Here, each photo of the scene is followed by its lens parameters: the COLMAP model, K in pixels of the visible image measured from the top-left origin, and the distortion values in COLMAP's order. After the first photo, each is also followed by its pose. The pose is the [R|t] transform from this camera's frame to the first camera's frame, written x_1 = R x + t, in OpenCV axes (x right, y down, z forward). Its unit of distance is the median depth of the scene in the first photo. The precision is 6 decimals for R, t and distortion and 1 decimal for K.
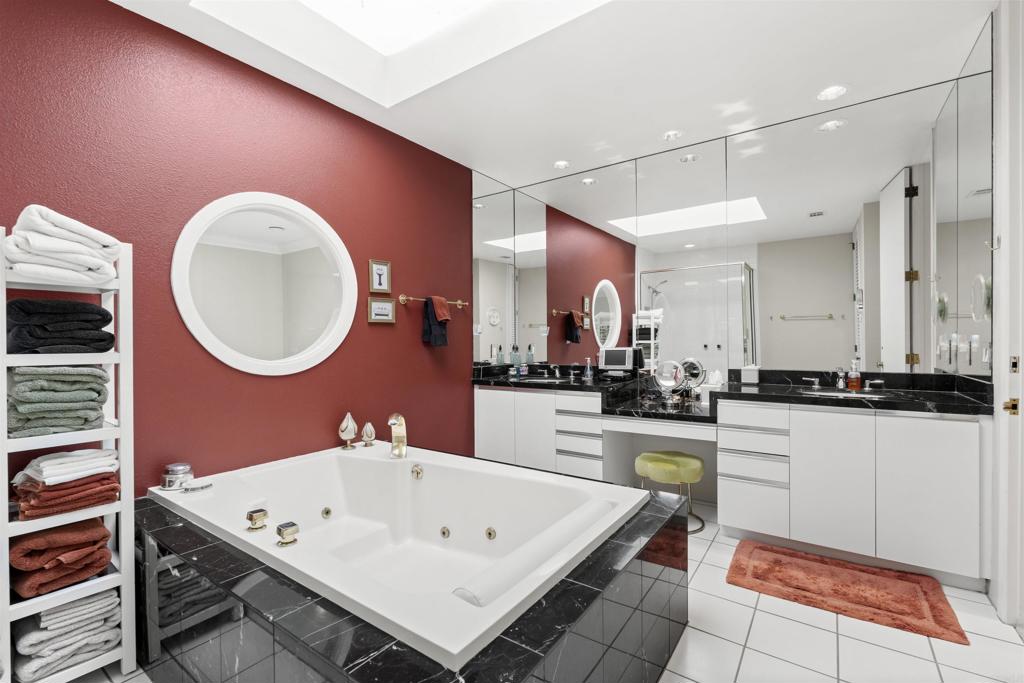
lens RADIAL K [[451.5, 0, 514.0], [0, 451.5, 341.7], [0, 0, 1]] dist [-0.005035, -0.000457]
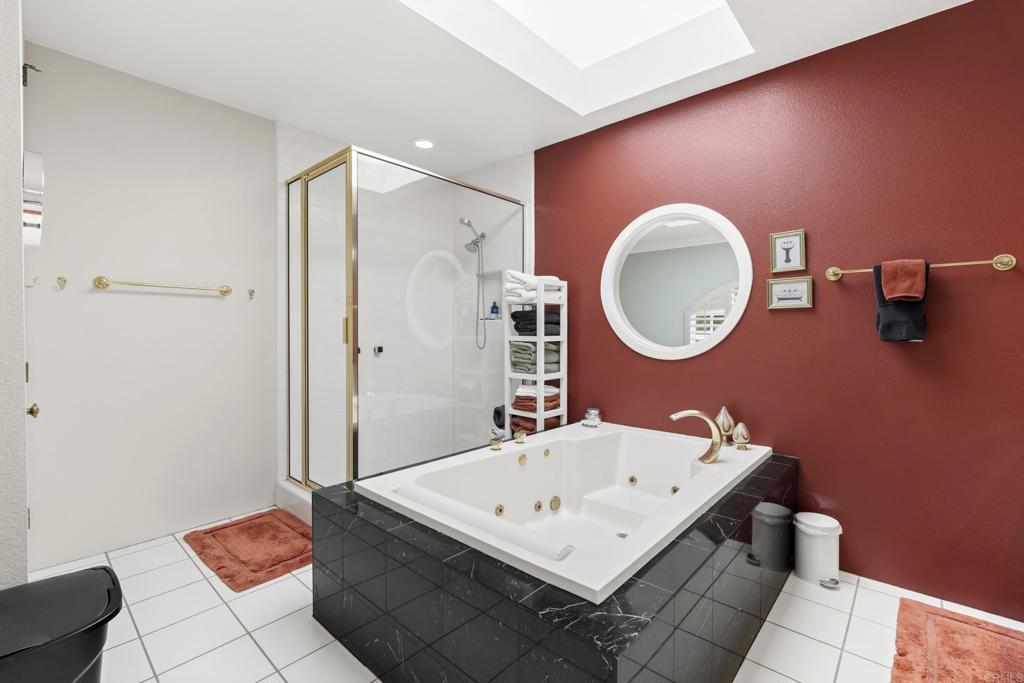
lens RADIAL K [[451.5, 0, 514.0], [0, 451.5, 341.7], [0, 0, 1]] dist [-0.005035, -0.000457]
pose [[-0.119022, 0.035424, -0.992260, 0.575185], [-0.000571, 0.999361, 0.035746, -0.011646], [0.992892, 0.004821, -0.118925, 0.619550]]
